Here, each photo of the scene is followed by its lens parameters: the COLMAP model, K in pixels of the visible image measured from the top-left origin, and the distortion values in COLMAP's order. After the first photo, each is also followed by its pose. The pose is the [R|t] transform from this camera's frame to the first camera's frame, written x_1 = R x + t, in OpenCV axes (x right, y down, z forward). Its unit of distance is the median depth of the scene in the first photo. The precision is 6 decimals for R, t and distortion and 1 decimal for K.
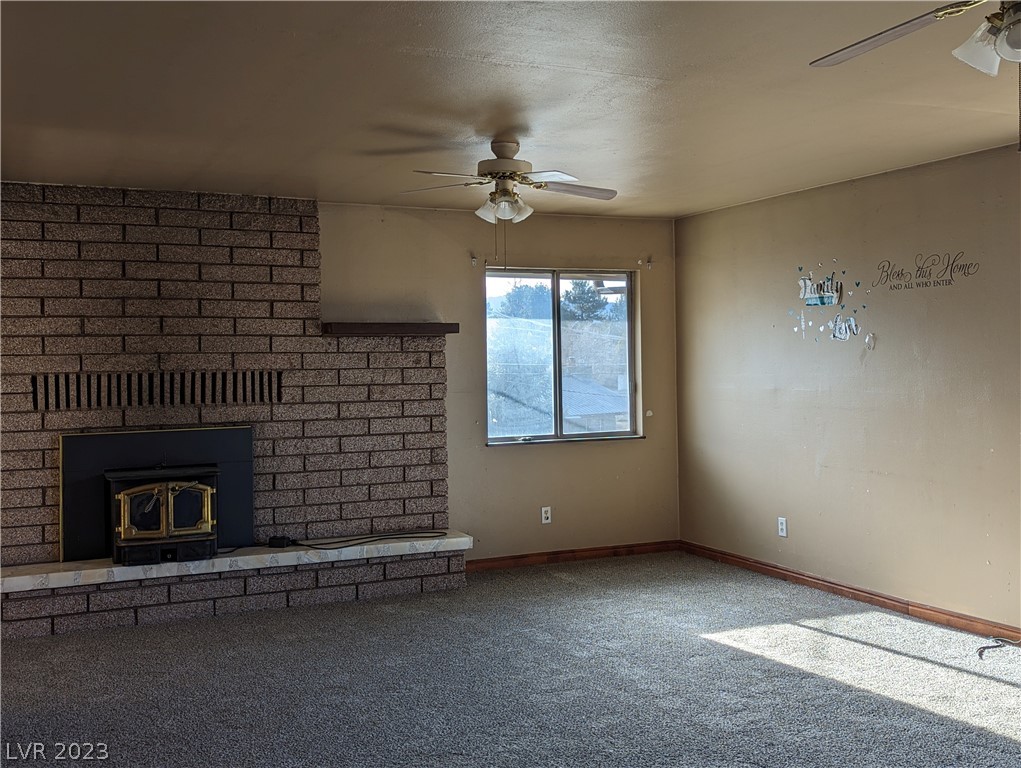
lens RADIAL K [[1062.6, 0, 529.6], [0, 1062.6, 365.9], [0, 0, 1]] dist [0.033432, 0.000000]
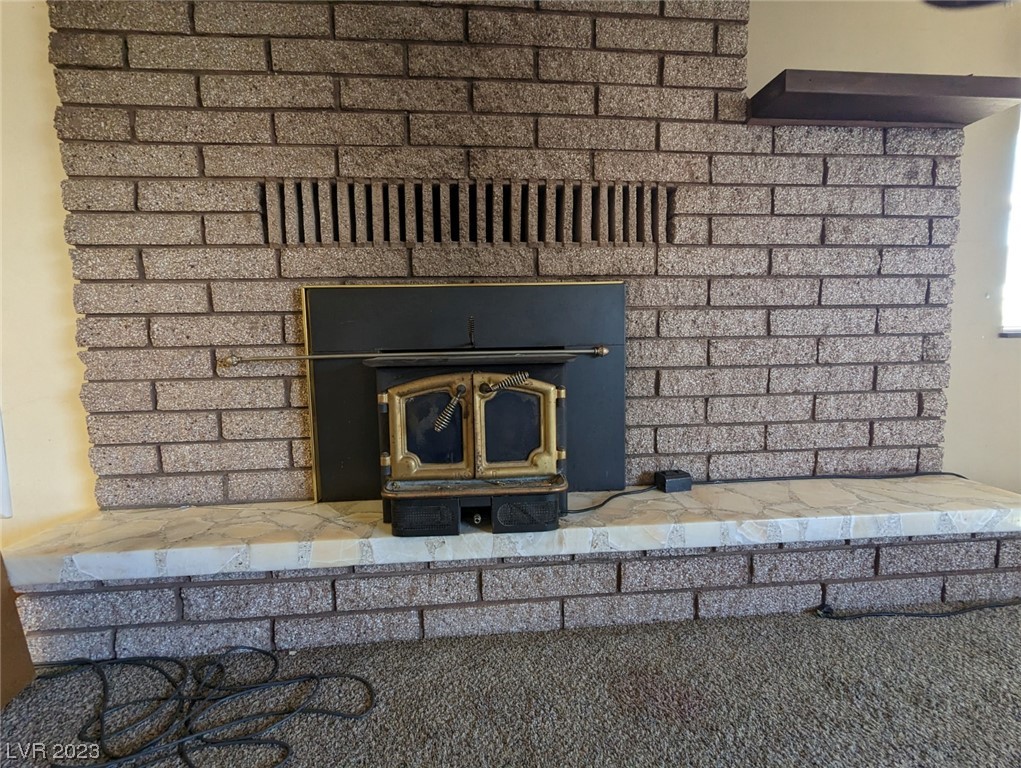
lens RADIAL K [[475.6, 0, 510.6], [0, 475.6, 387.5], [0, 0, 1]] dist [-0.018581, -0.000614]
pose [[0.936199, 0.028849, -0.350285, -0.231068], [0.003750, 0.995749, 0.092030, 0.089880], [0.351451, -0.087472, 0.932111, 0.752232]]
